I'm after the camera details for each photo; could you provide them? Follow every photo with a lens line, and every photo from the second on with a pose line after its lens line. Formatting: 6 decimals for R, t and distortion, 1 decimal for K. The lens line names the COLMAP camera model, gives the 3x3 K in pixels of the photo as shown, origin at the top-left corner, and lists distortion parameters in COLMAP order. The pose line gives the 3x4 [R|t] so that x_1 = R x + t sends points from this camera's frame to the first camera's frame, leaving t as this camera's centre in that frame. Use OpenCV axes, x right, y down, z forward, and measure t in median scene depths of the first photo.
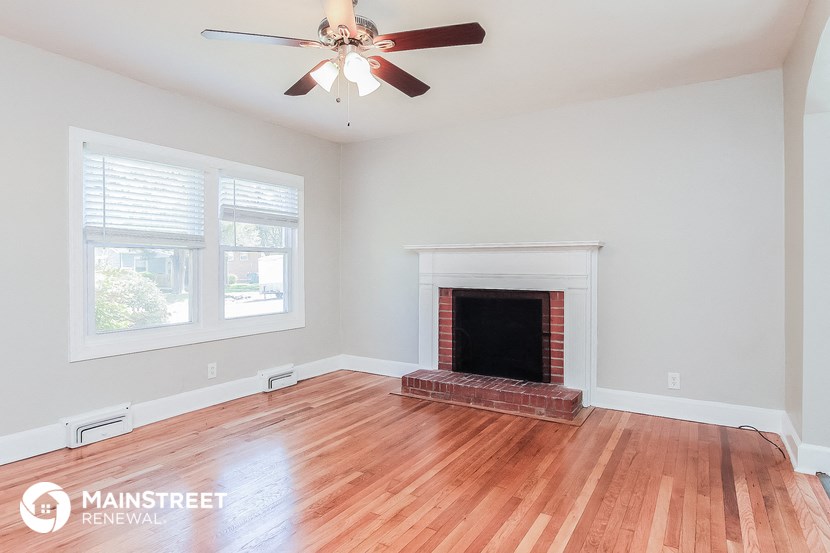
lens RADIAL K [[467.1, 0, 411.5], [0, 467.1, 275.6], [0, 0, 1]] dist [-0.021219, 0.003412]
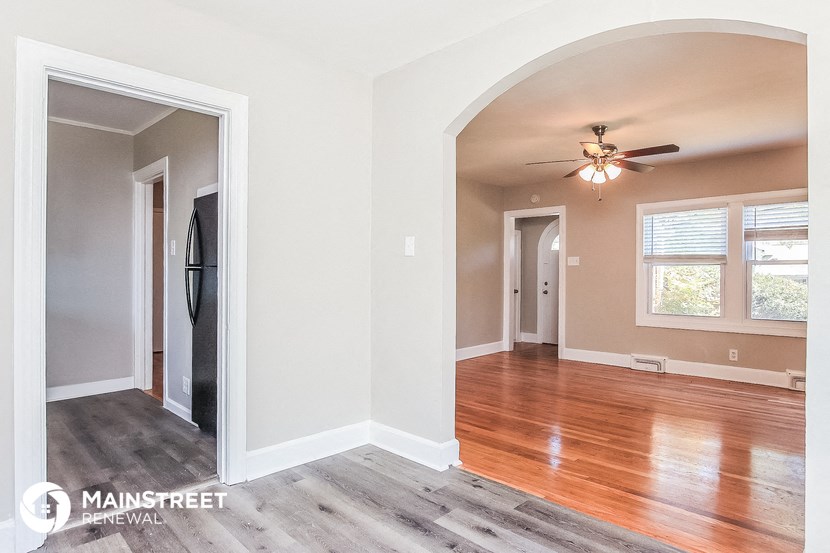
lens RADIAL K [[467.1, 0, 416.2], [0, 467.1, 276.3], [0, 0, 1]] dist [-0.021219, 0.003412]
pose [[-0.203299, 0.000001, -0.979117, 1.313493], [-0.022305, 0.999740, 0.004632, -0.008525], [0.978863, 0.022781, -0.203246, 0.470993]]
